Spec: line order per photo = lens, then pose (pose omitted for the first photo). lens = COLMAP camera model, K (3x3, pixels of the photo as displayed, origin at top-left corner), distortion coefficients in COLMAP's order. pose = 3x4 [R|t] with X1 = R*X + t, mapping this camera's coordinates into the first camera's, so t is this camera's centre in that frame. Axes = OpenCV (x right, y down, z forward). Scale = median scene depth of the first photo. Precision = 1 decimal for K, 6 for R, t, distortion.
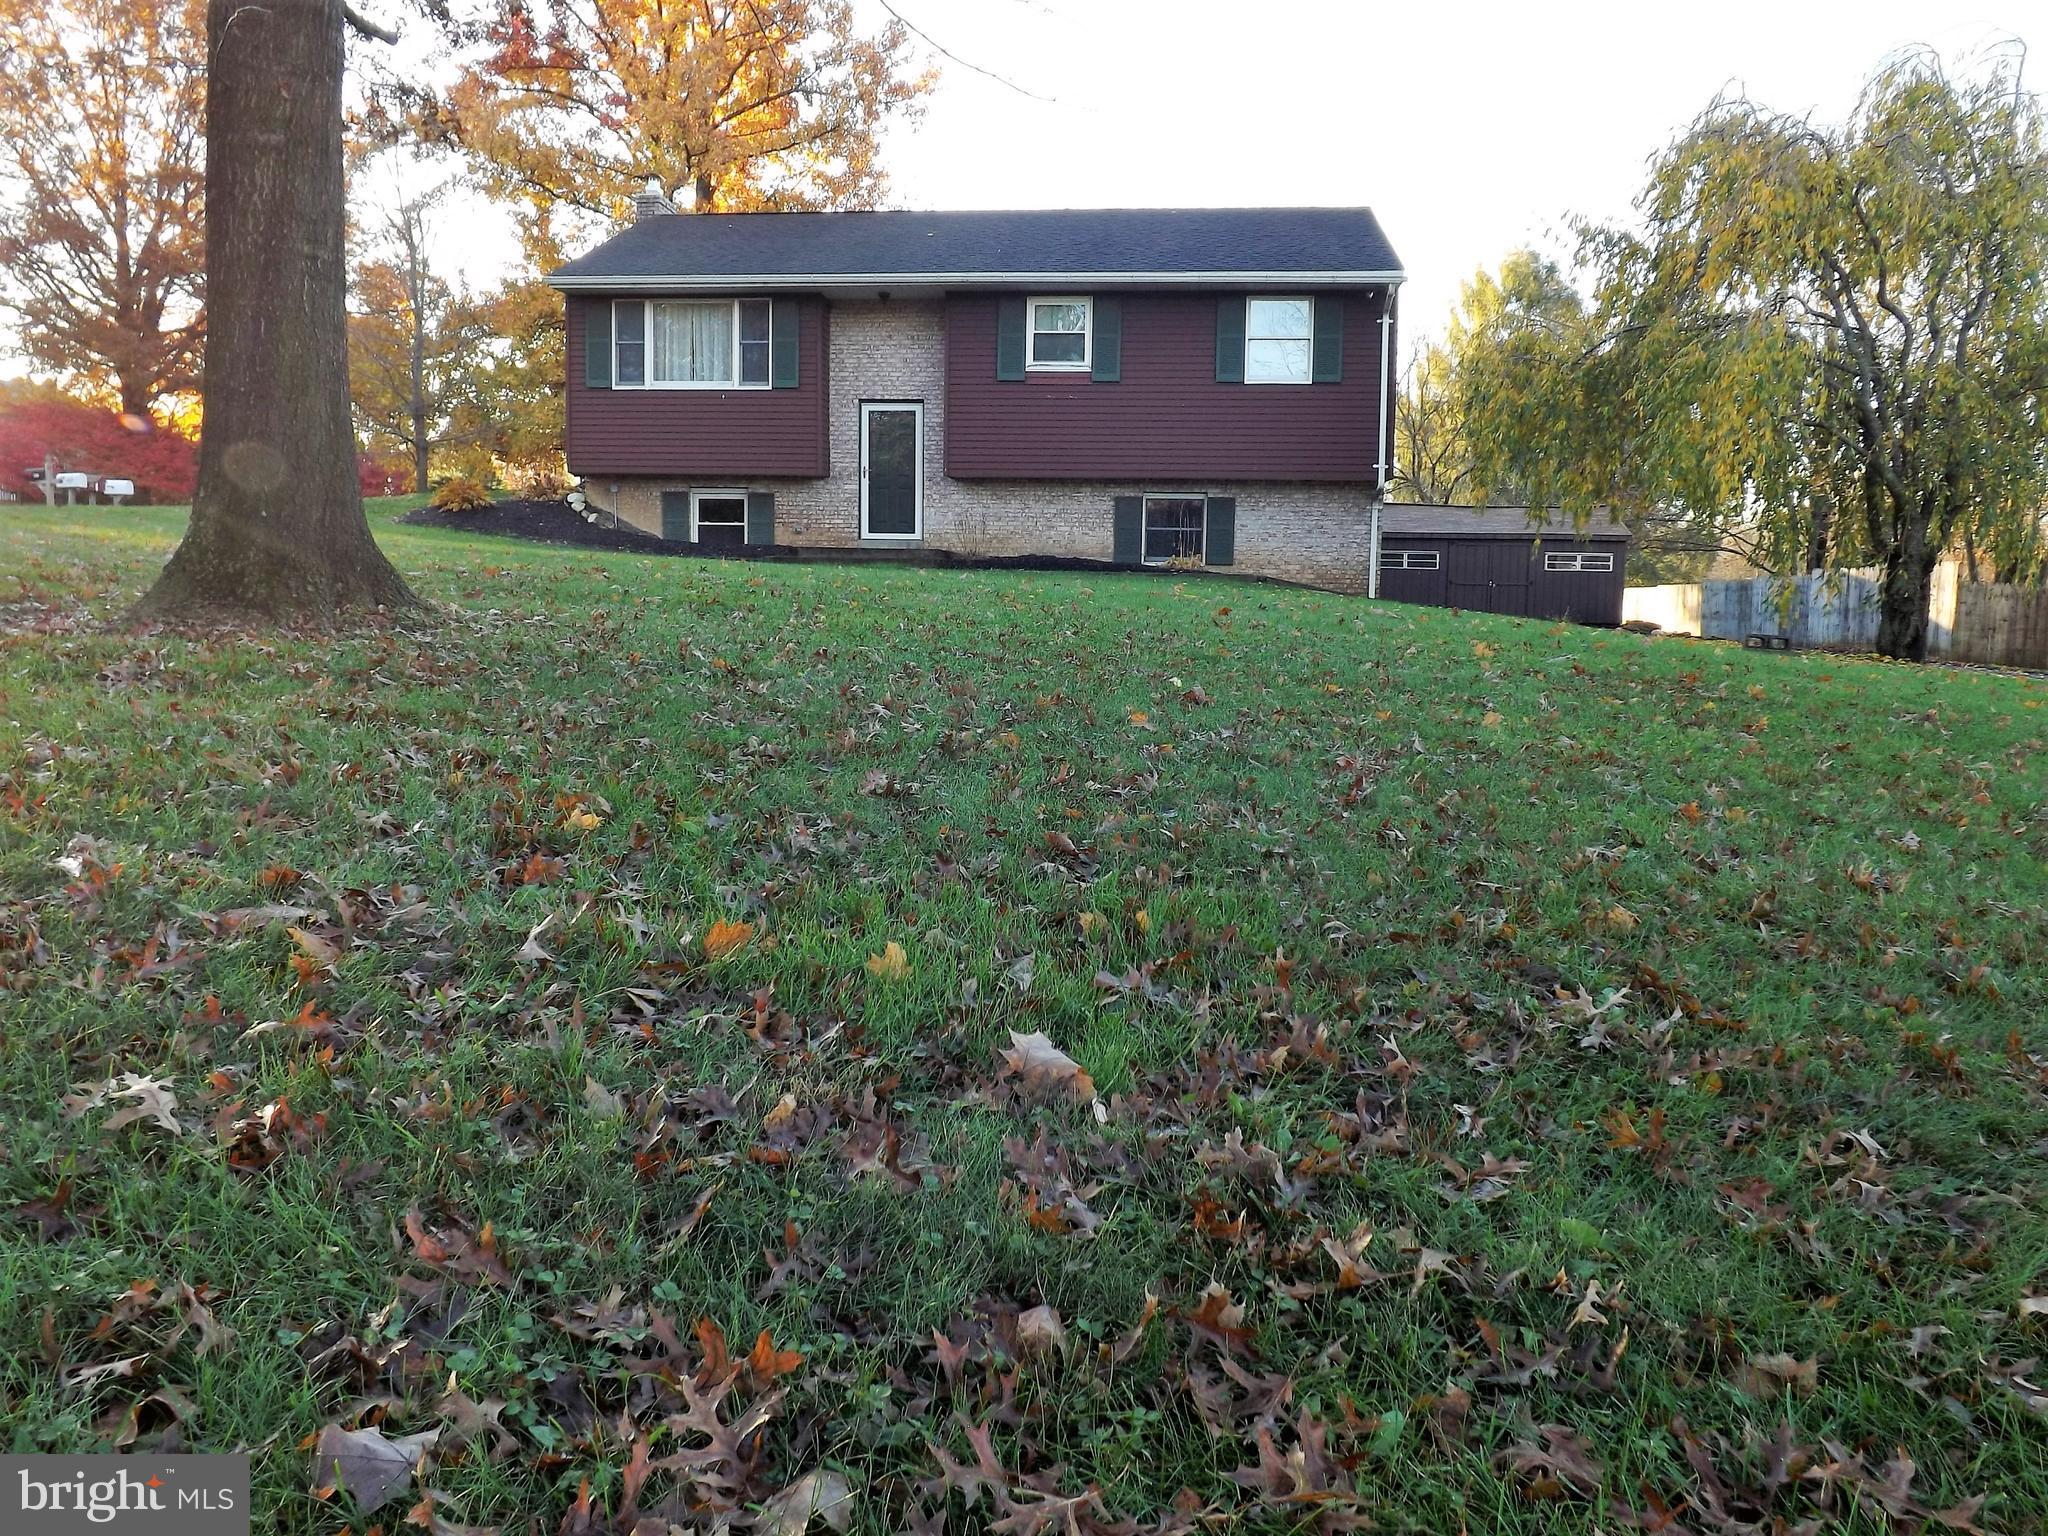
lens RADIAL K [[1525.7, 0, 1024.0], [0, 1525.7, 768.0], [0, 0, 1]] dist [-0.010470, -0.002775]
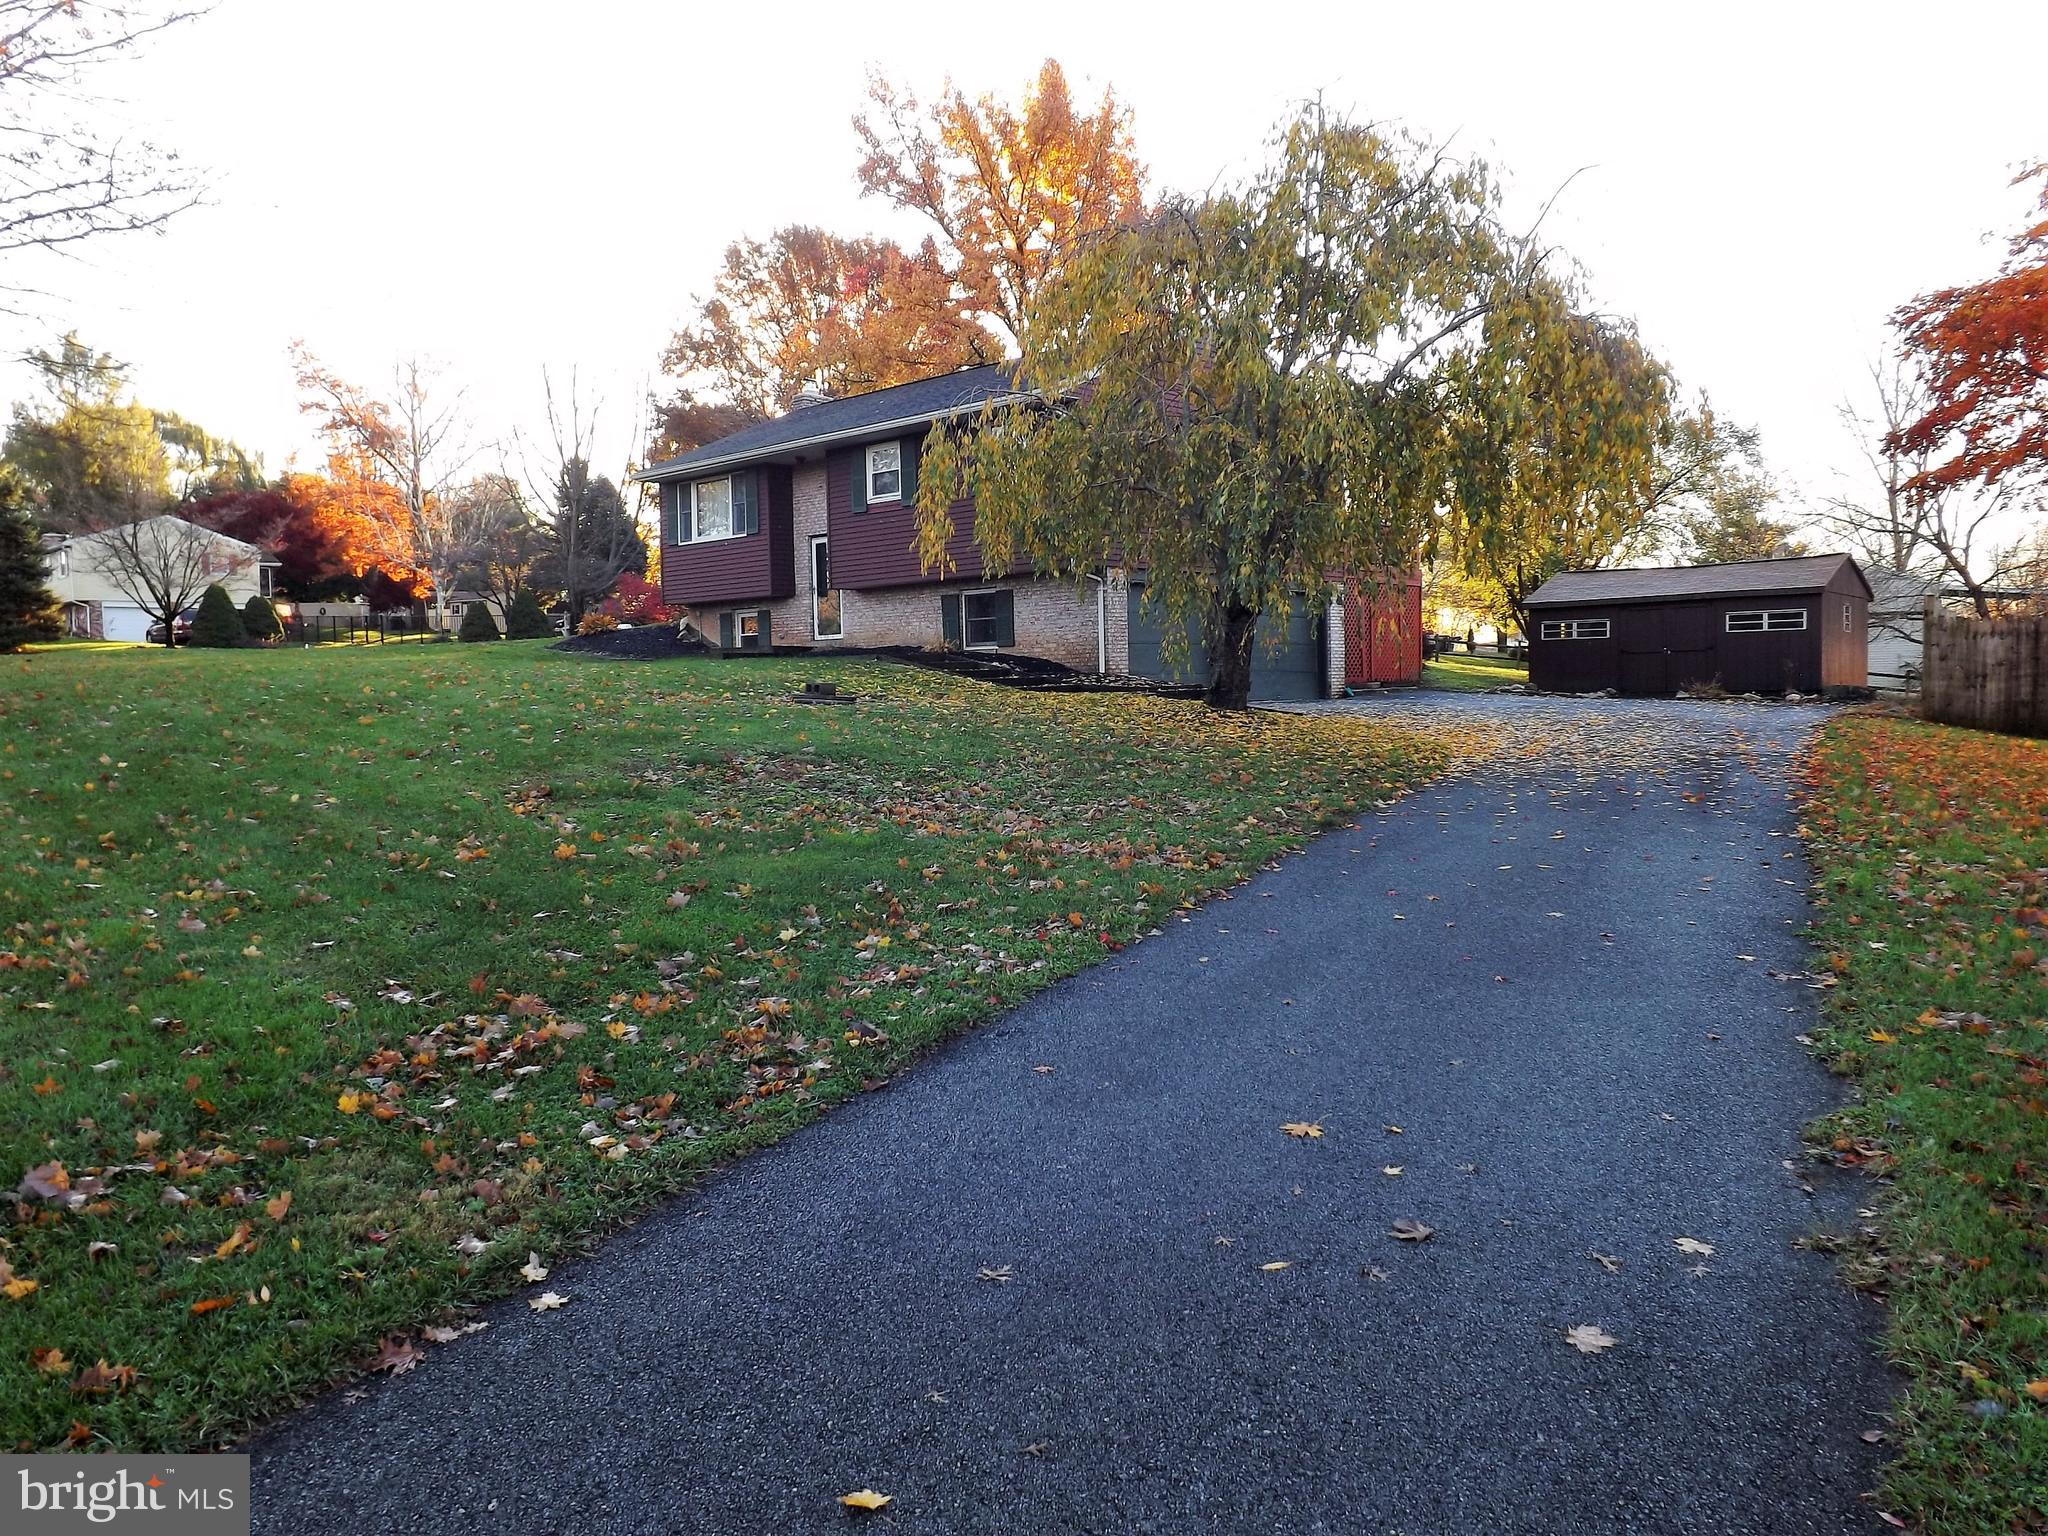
lens RADIAL K [[1576.3, 0, 1077.9], [0, 1576.3, 710.6], [0, 0, 1]] dist [0.000638, -0.000894]
pose [[0.794786, -0.024802, -0.606383, 0.909913], [-0.042475, 0.994441, -0.096347, 0.030995], [0.605401, 0.102332, 0.789314, 0.077418]]
